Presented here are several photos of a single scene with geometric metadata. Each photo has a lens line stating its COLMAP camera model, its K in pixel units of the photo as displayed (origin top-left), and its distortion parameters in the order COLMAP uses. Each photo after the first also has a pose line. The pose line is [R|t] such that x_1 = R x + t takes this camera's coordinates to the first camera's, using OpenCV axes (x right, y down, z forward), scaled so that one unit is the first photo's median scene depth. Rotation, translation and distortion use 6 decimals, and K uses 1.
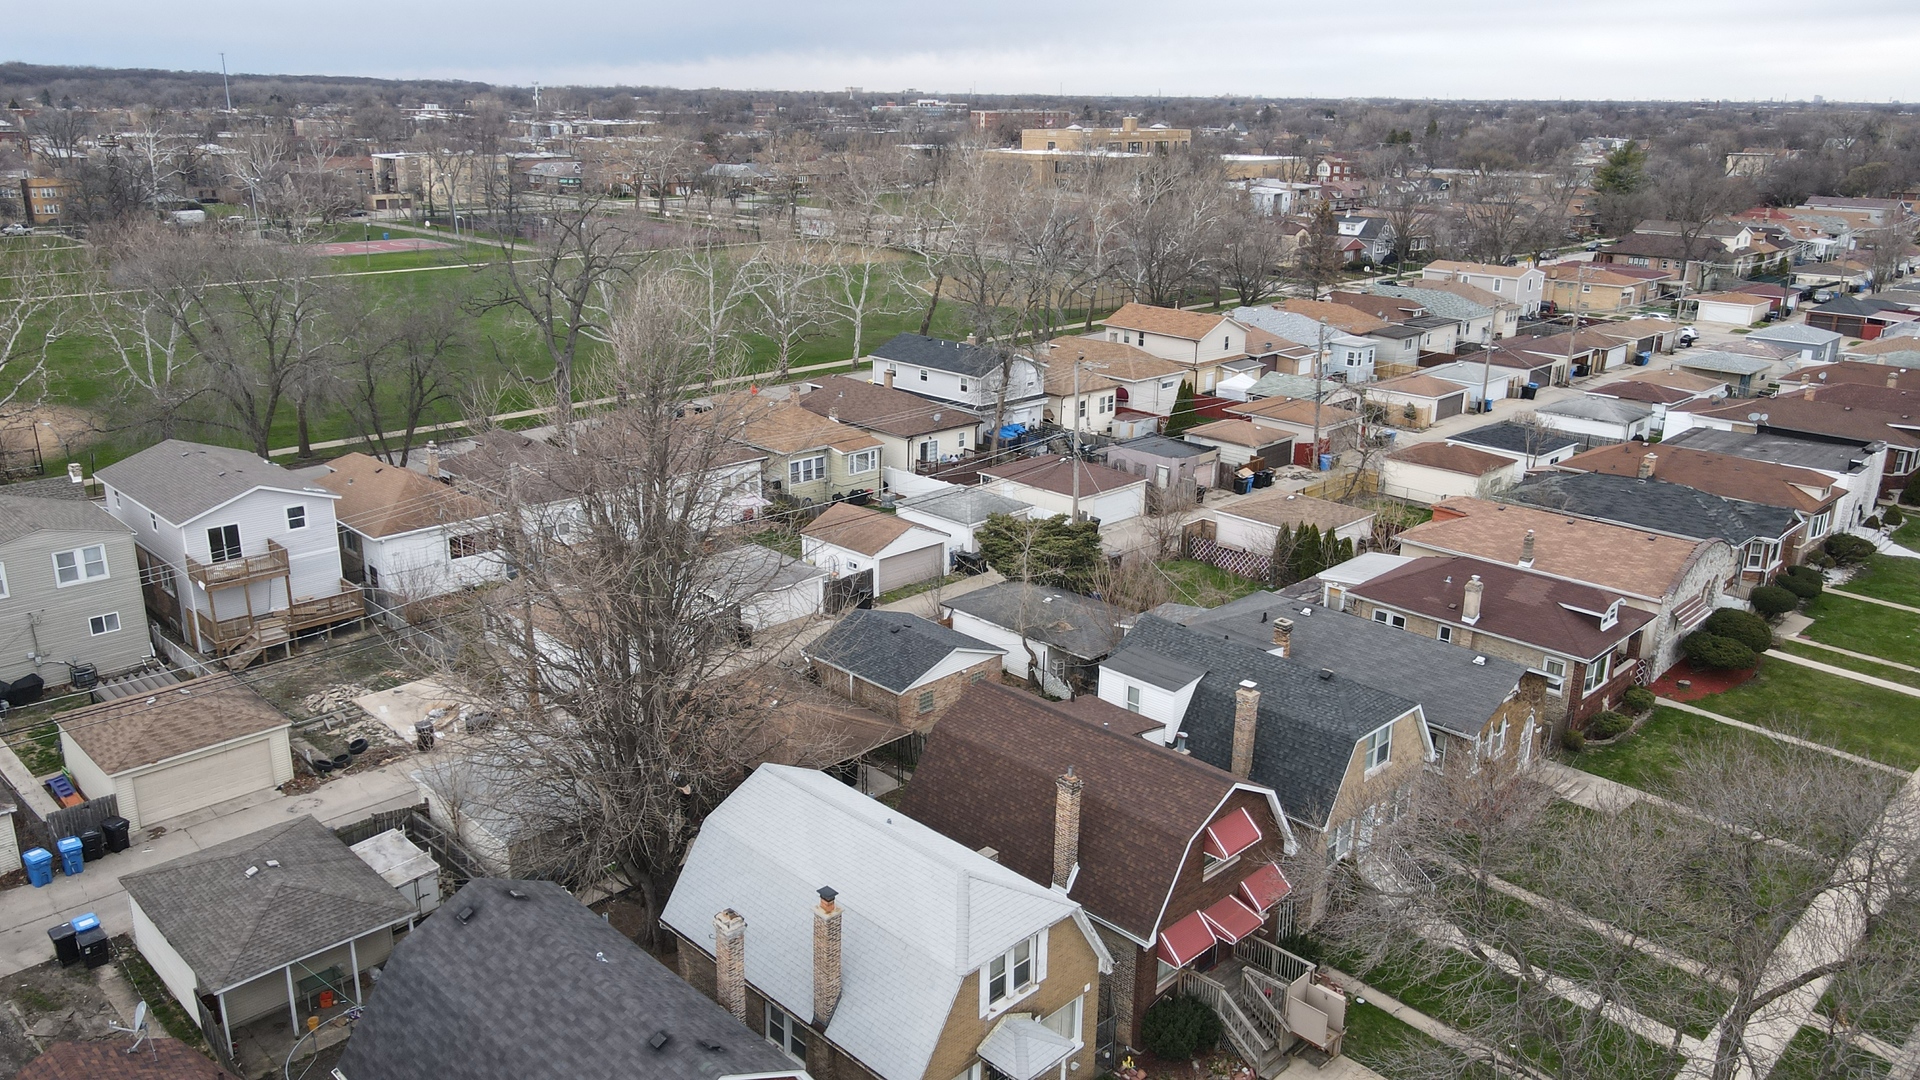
lens RADIAL K [[1410.3, 0, 960.0], [0, 1410.3, 540.0], [0, 0, 1]] dist [0.003825, 0.016731]
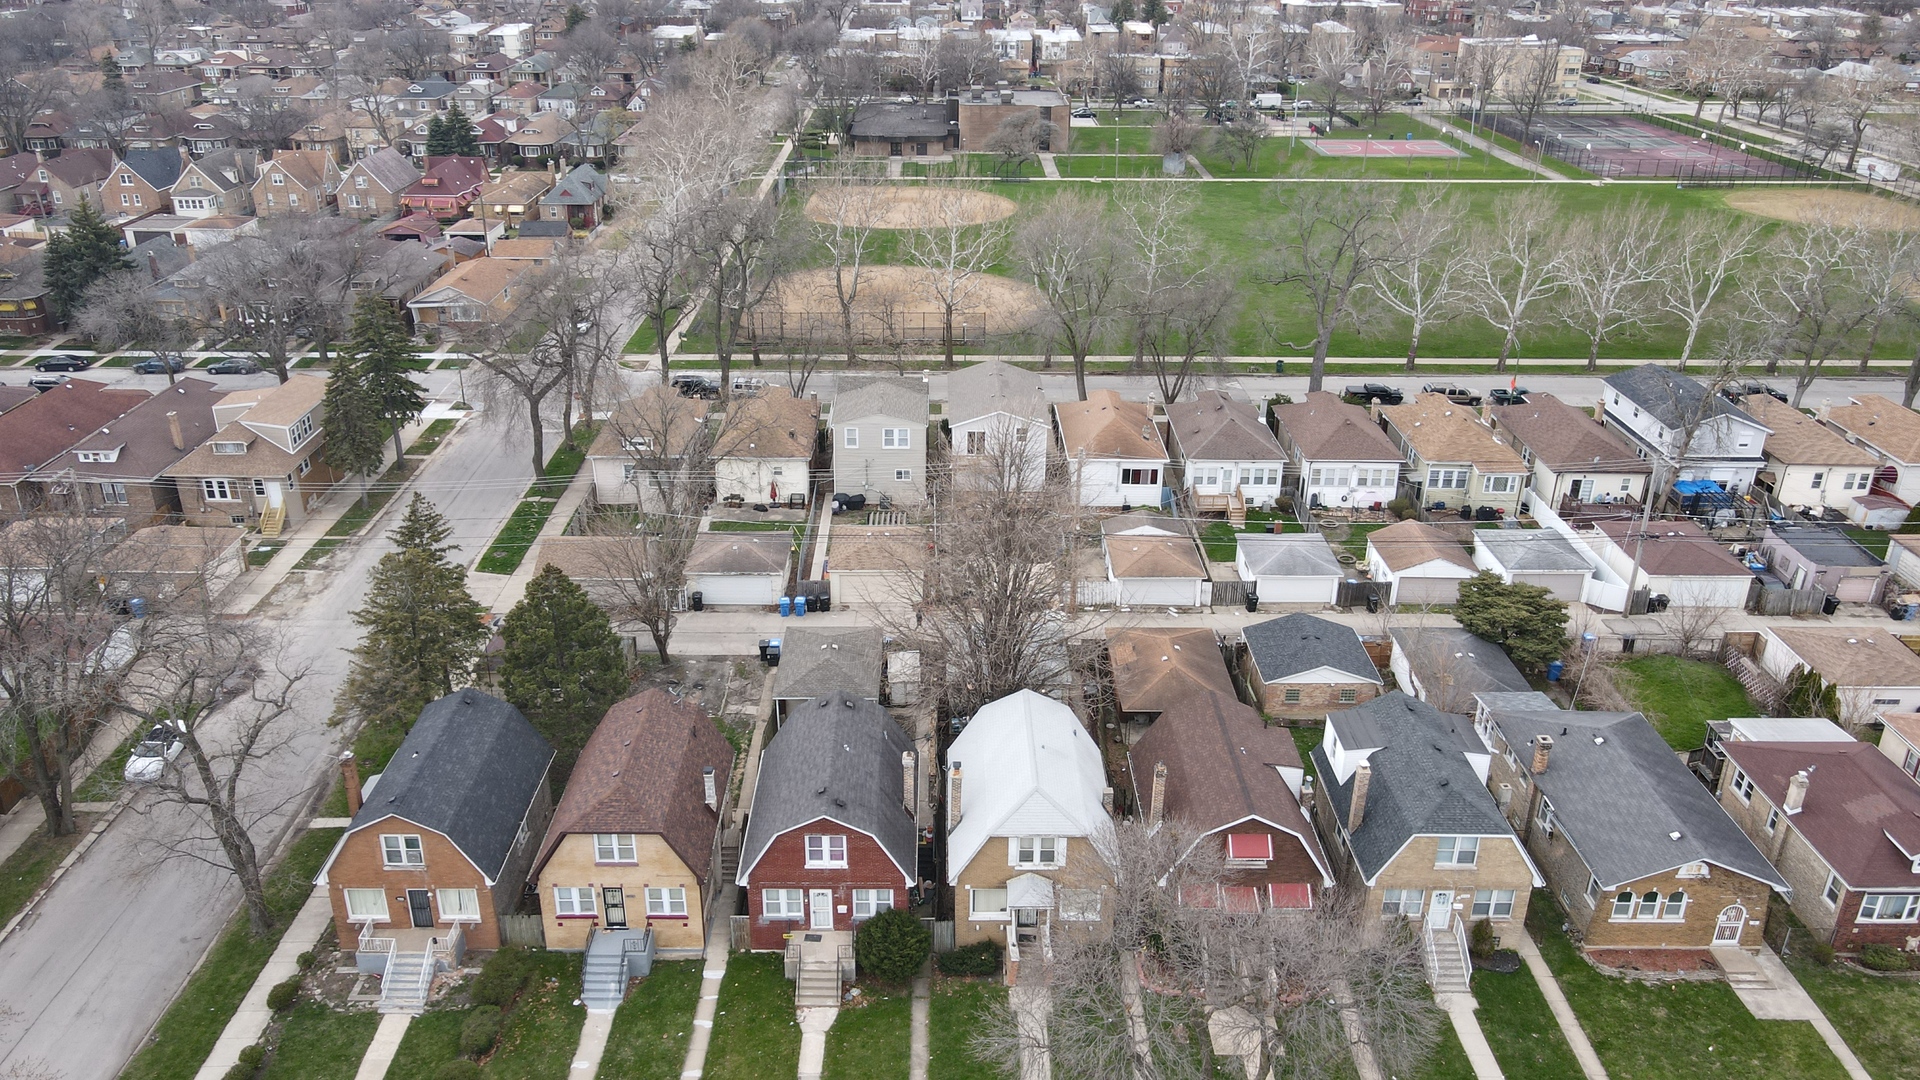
lens RADIAL K [[1410.3, 0, 960.0], [0, 1410.3, 540.0], [0, 0, 1]] dist [0.003825, 0.016731]
pose [[0.715602, 0.287928, -0.636405, 0.477578], [-0.215275, 0.957652, 0.191205, -0.183177], [0.664508, 0.000175, 0.747281, -0.175072]]
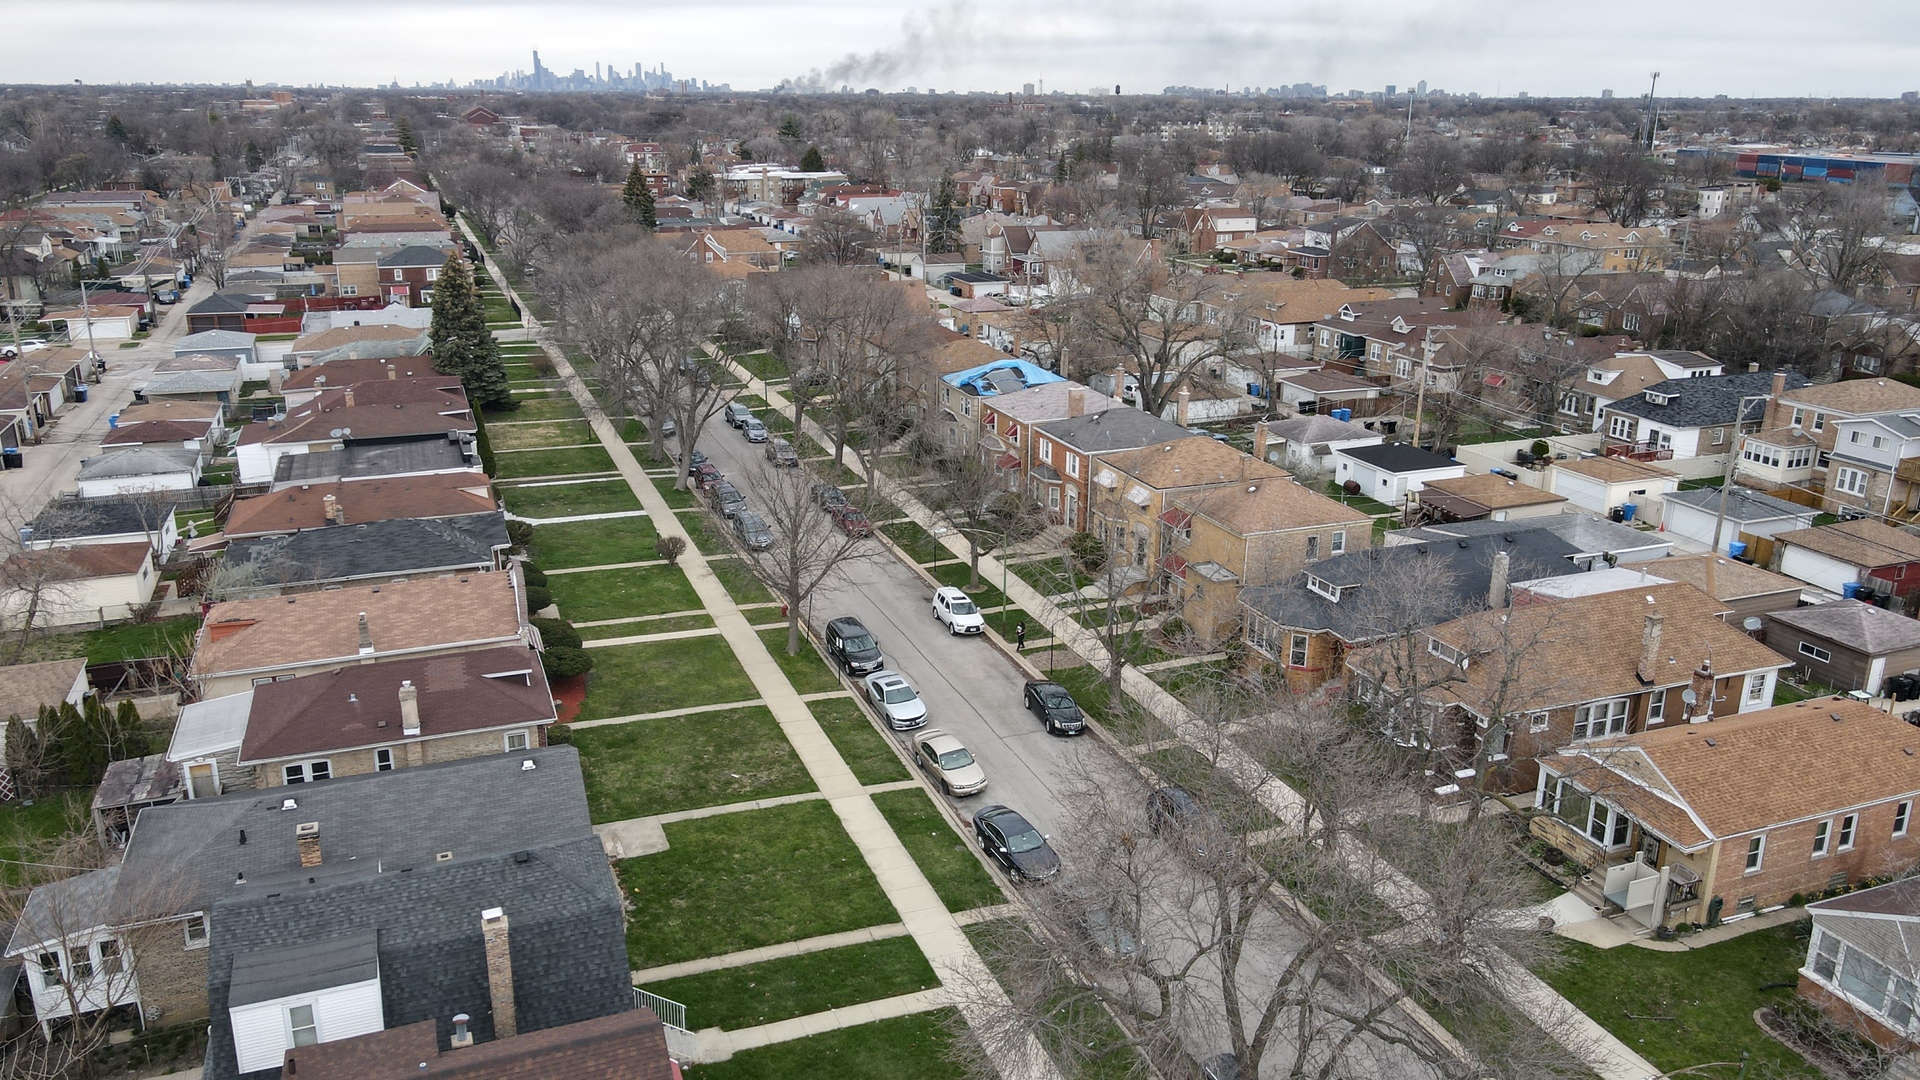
lens RADIAL K [[1410.3, 0, 960.0], [0, 1410.3, 540.0], [0, 0, 1]] dist [0.003825, 0.016731]
pose [[0.415318, -0.285423, 0.863739, -0.200422], [0.277237, 0.944046, 0.178655, -0.106190], [-0.866401, 0.165262, 0.471209, 0.242927]]
